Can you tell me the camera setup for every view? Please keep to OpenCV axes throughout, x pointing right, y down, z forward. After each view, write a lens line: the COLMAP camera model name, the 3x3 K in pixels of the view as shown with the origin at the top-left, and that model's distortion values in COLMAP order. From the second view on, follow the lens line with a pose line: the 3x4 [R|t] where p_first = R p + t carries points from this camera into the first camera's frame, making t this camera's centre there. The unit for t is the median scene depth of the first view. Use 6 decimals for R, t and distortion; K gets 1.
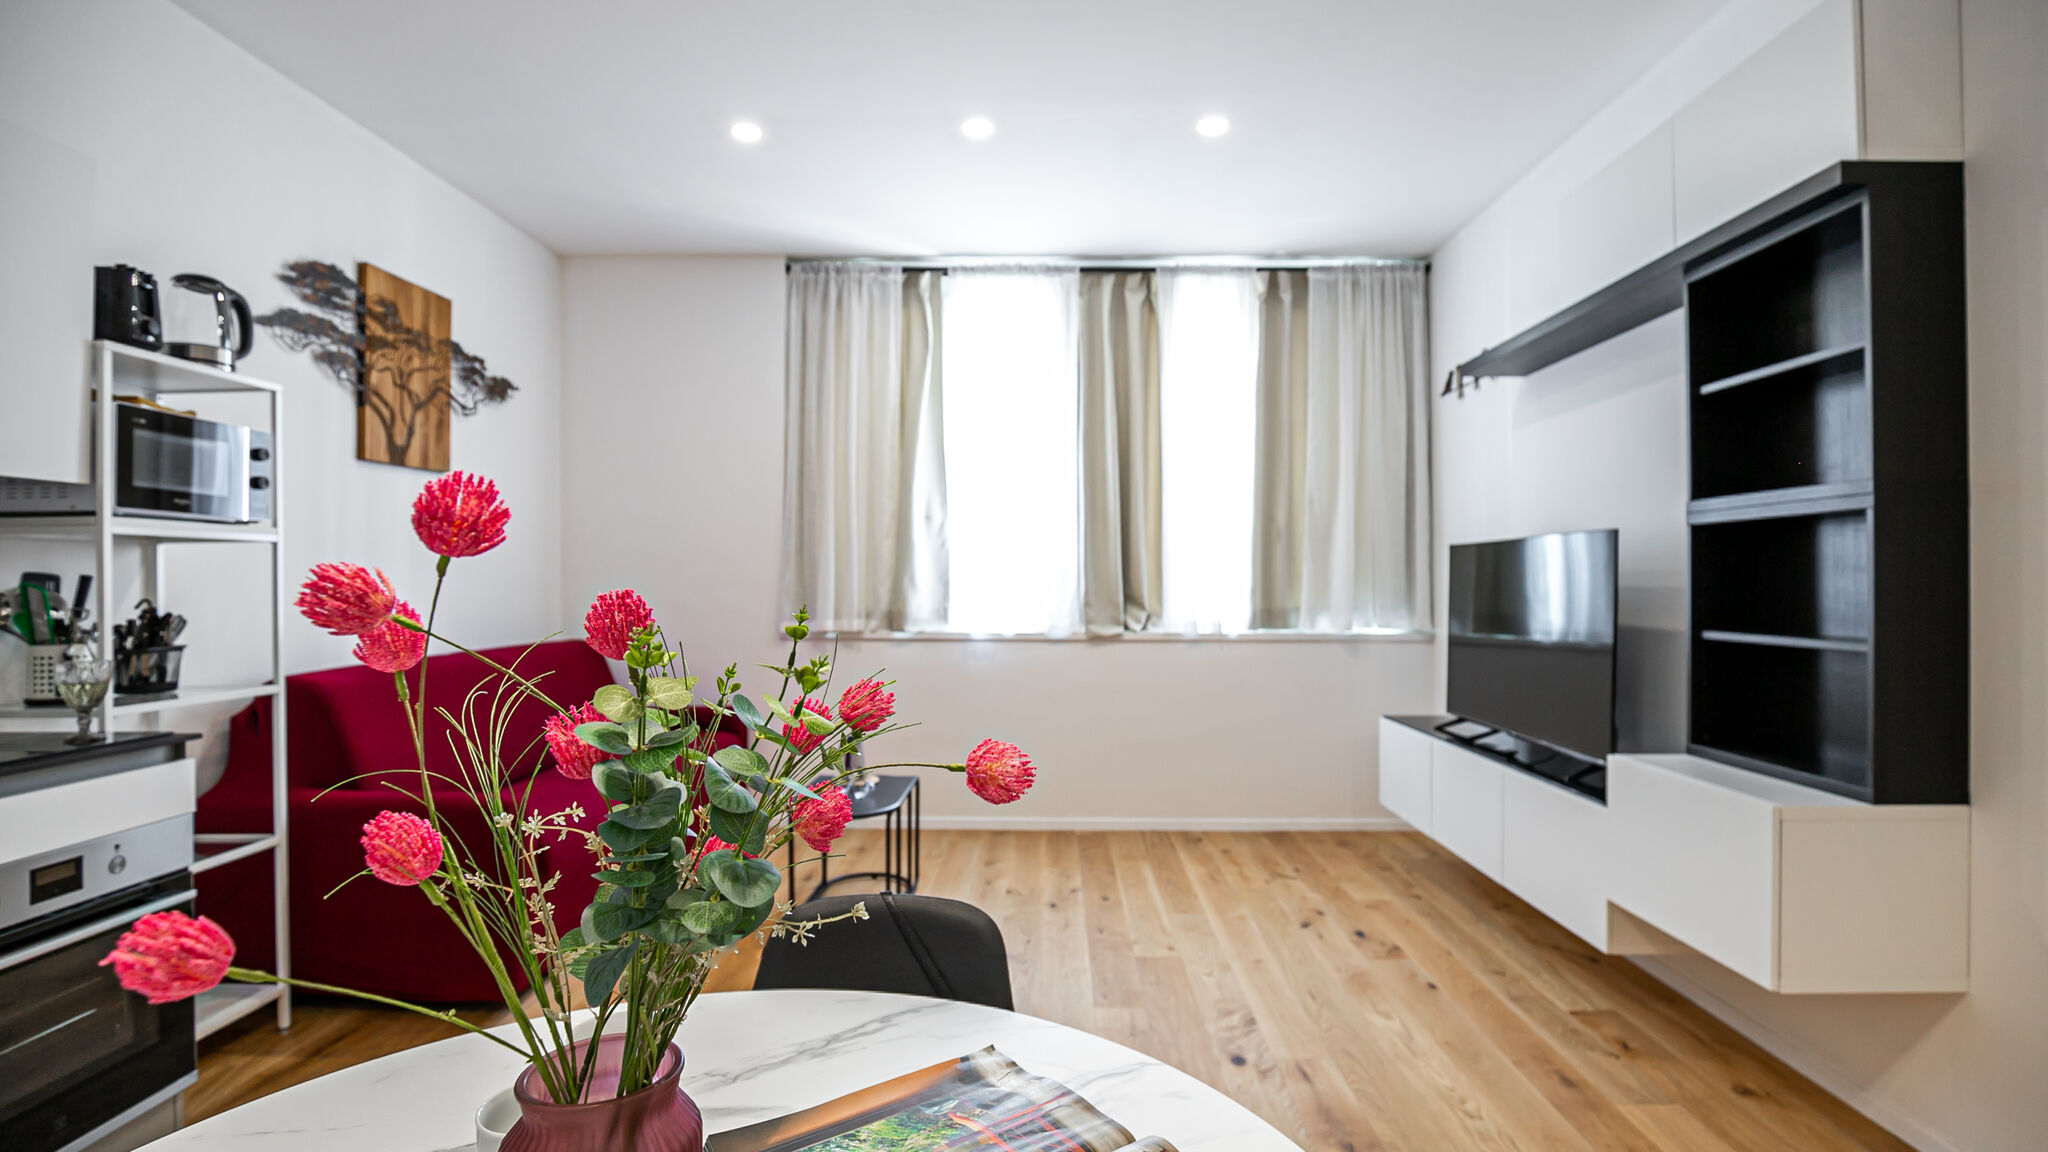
lens RADIAL K [[979.0, 0, 1044.7], [0, 979.0, 570.6], [0, 0, 1]] dist [-0.018445, 0.003932]
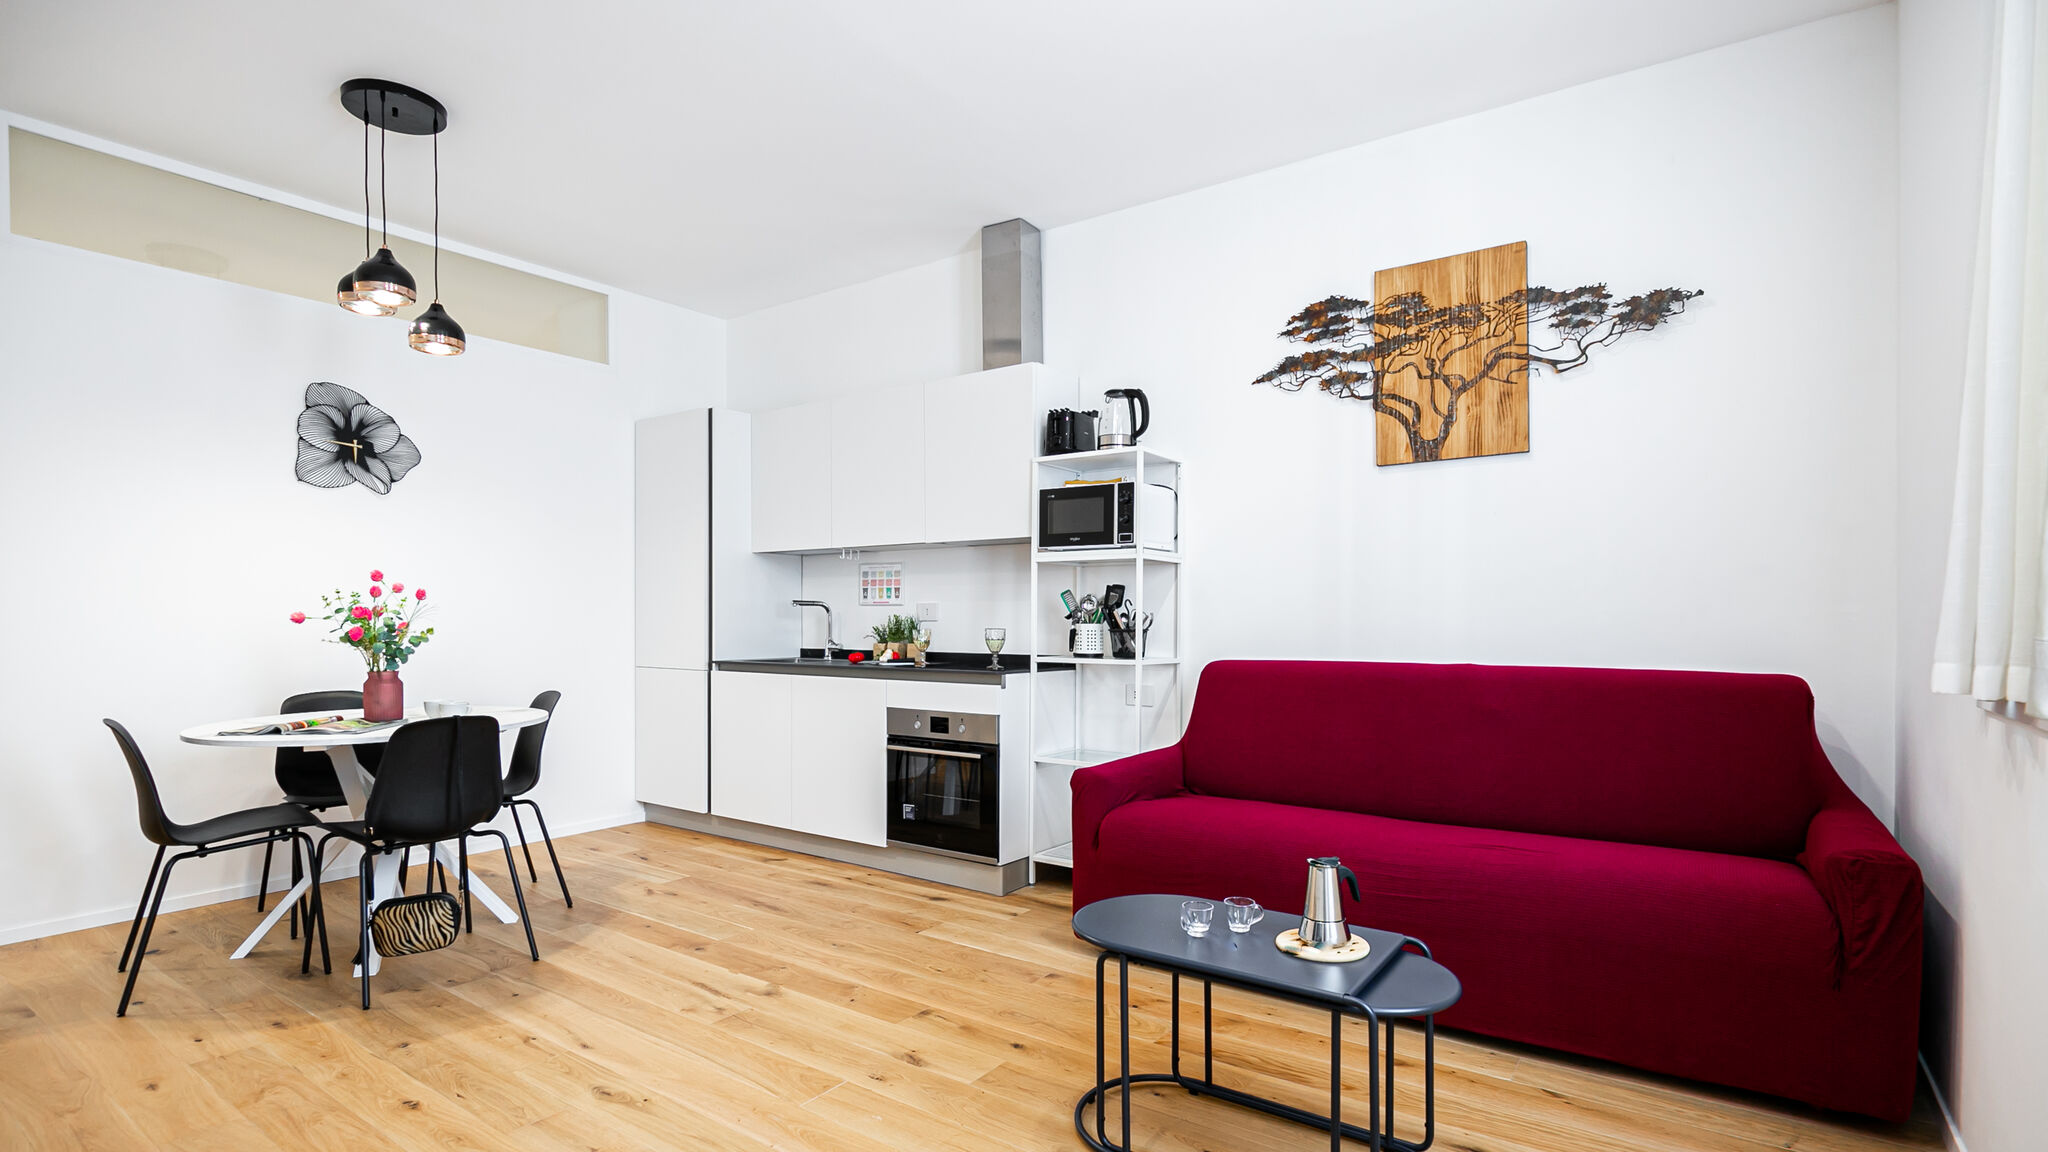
lens RADIAL K [[979.0, 0, 1029.5], [0, 979.0, 629.9], [0, 0, 1]] dist [-0.018445, 0.003932]
pose [[-0.576792, 0.010127, -0.816828, 0.310345], [0.006570, 0.999948, 0.007758, 0.042381], [0.816865, -0.000892, -0.576829, 1.147232]]
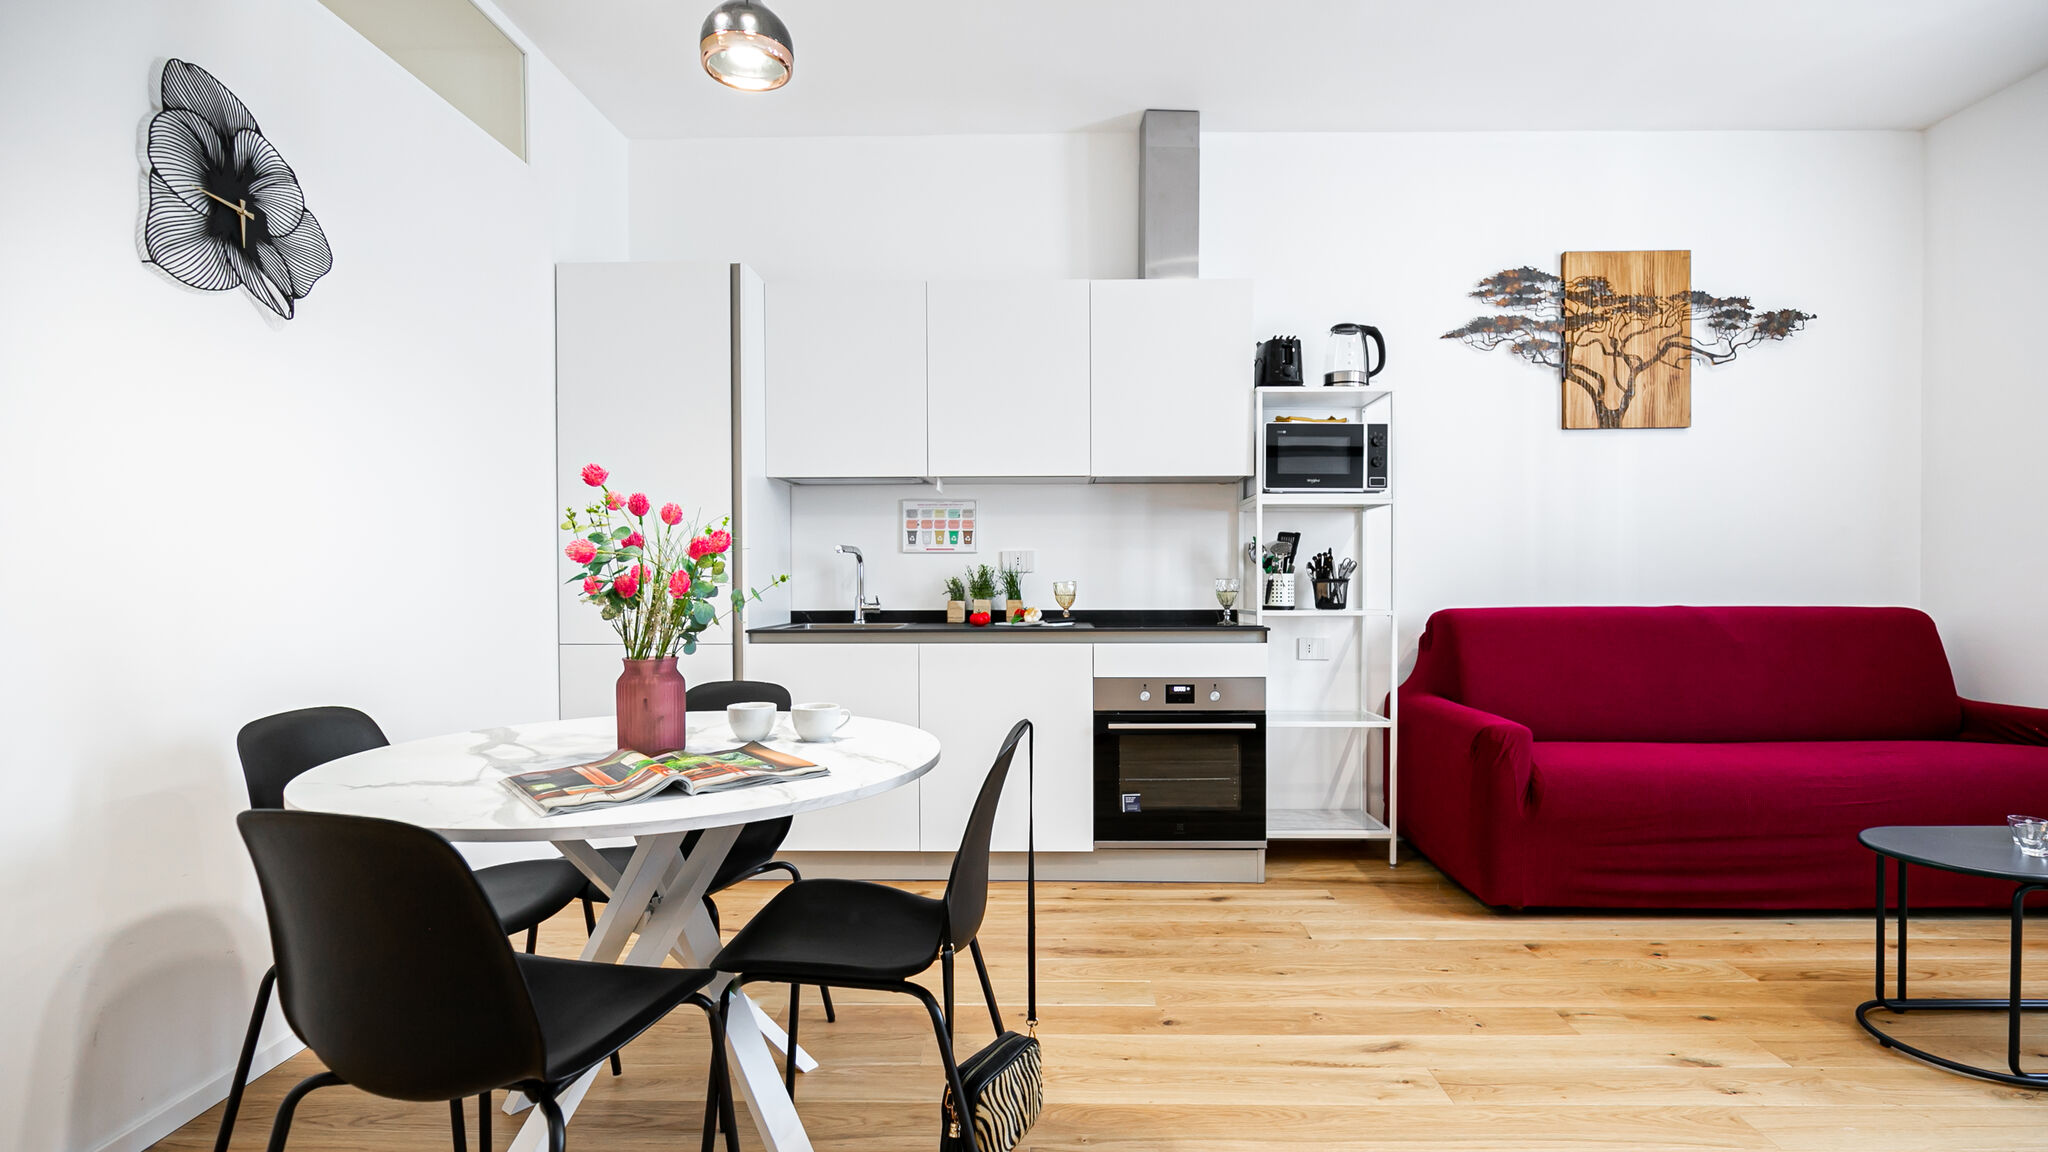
lens RADIAL K [[979.0, 0, 1030.8], [0, 979.0, 602.7], [0, 0, 1]] dist [-0.018445, 0.003932]
pose [[-0.013176, 0.022752, -0.999654, 0.388259], [0.010827, 0.999686, 0.022610, 0.048437], [0.999855, -0.010525, -0.013418, 0.349509]]
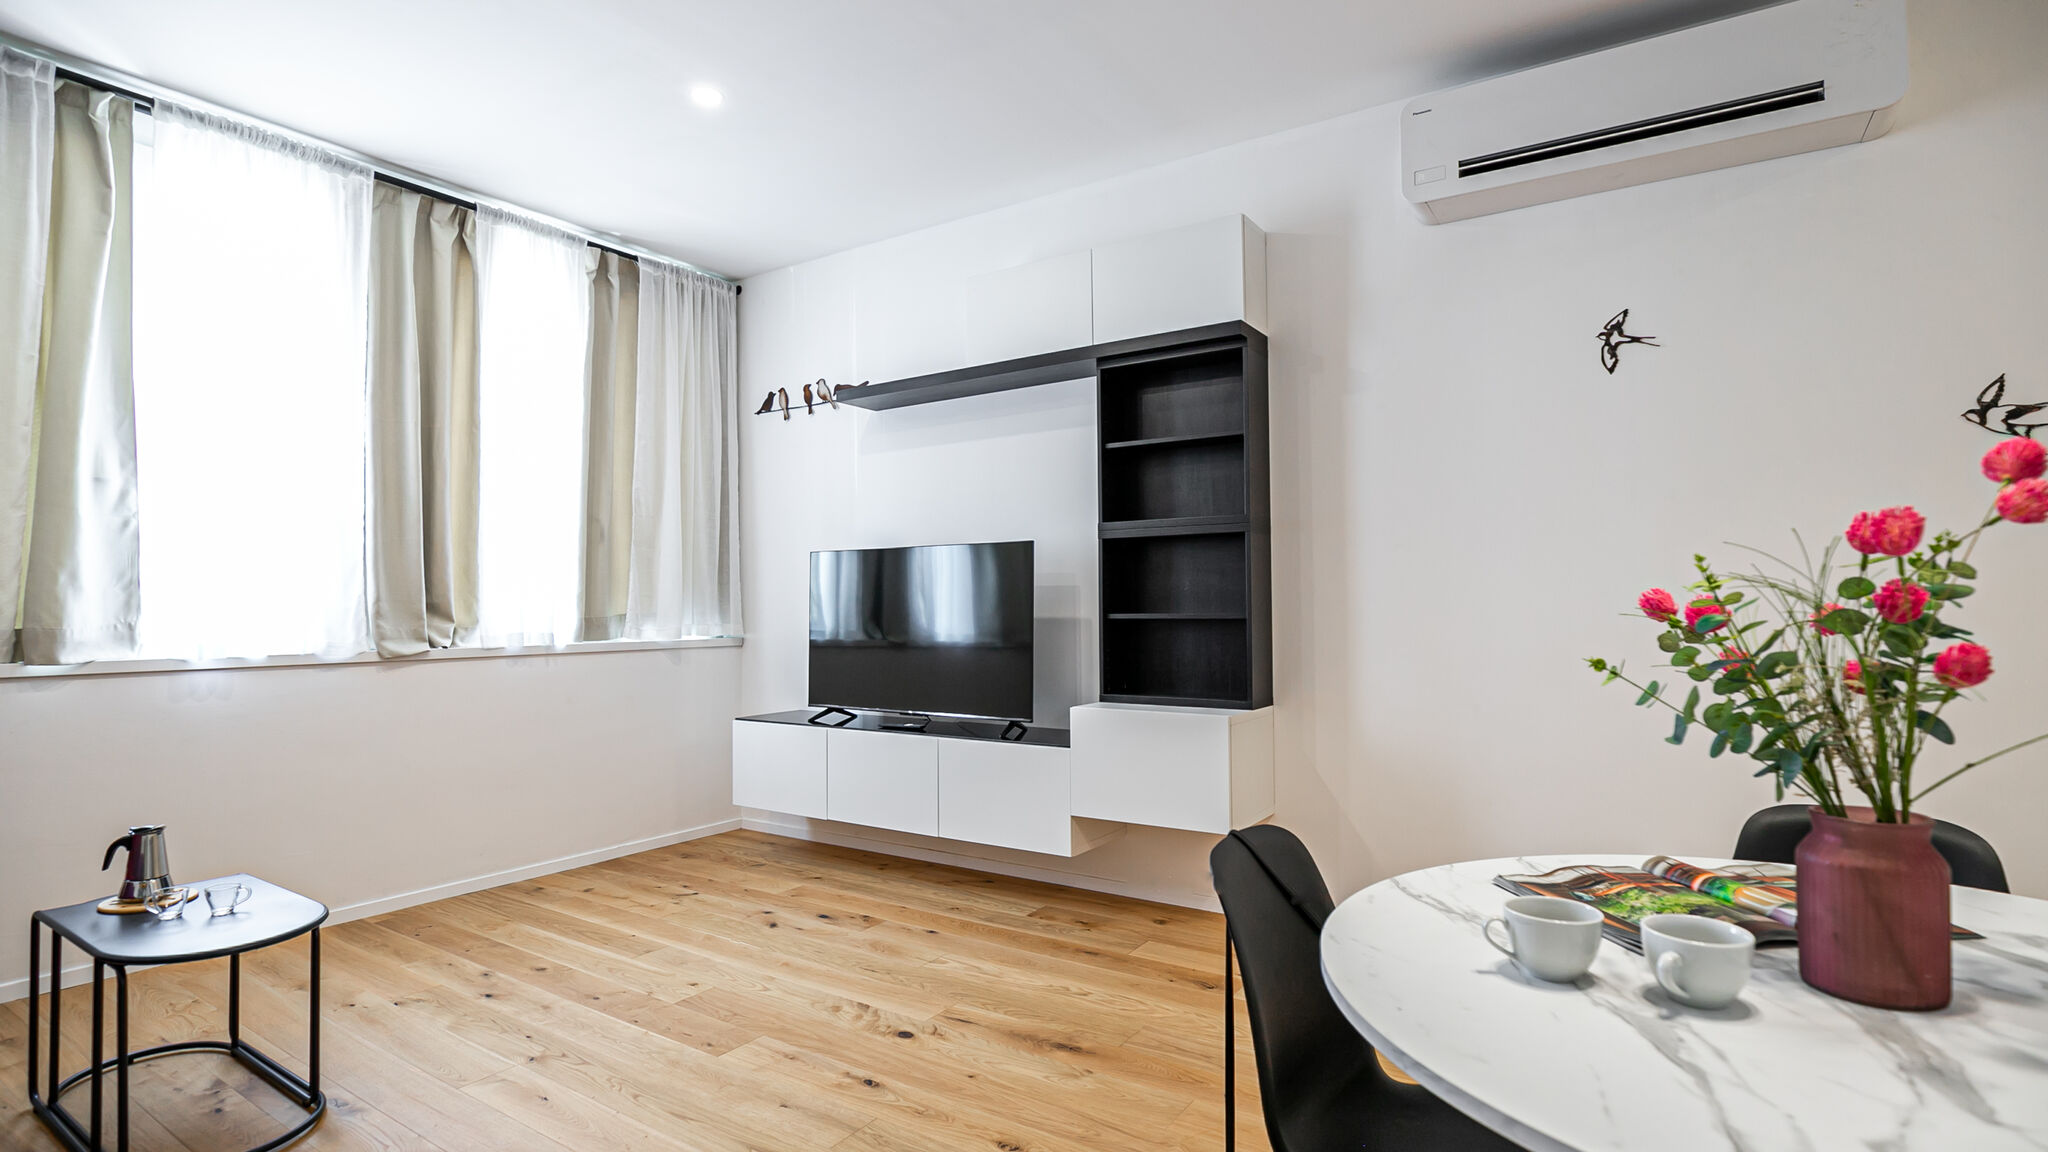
lens RADIAL K [[979.0, 0, 1039.2], [0, 979.0, 569.0], [0, 0, 1]] dist [-0.018445, 0.003932]
pose [[0.544580, 0.024246, 0.838358, -0.392936], [-0.000062, 0.999583, -0.028869, 0.026389], [-0.838709, 0.015669, 0.544354, 0.204747]]
